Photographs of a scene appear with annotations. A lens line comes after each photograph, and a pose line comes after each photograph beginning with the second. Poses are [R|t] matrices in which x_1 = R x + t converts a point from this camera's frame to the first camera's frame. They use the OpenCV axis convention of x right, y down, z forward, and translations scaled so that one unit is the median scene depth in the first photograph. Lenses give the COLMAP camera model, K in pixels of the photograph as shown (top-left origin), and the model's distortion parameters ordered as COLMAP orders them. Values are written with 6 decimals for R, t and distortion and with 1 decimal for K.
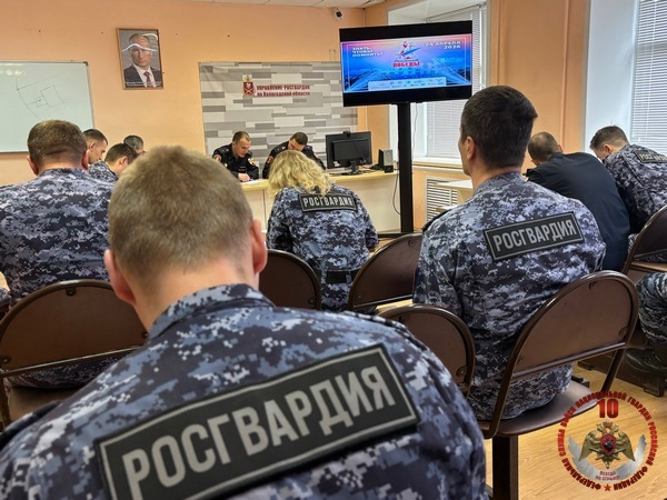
lens RADIAL K [[638.7, 0, 334.2], [0, 638.7, 249.9], [0, 0, 1]] dist [0.001100, 0.000000]
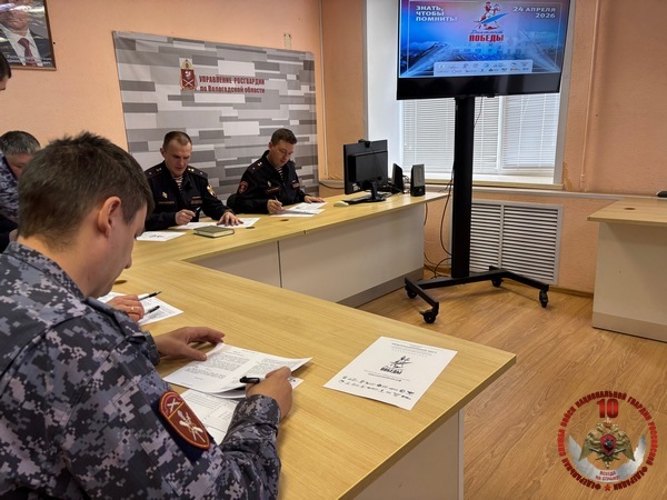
lens RADIAL K [[509.7, 0, 333.1], [0, 509.7, 250.8], [0, 0, 1]] dist [-0.006982, 0.016064]
pose [[0.933566, -0.081927, 0.348916, -0.197987], [0.076062, 0.996636, 0.030503, -0.076522], [-0.350241, -0.001938, 0.936658, 0.445744]]
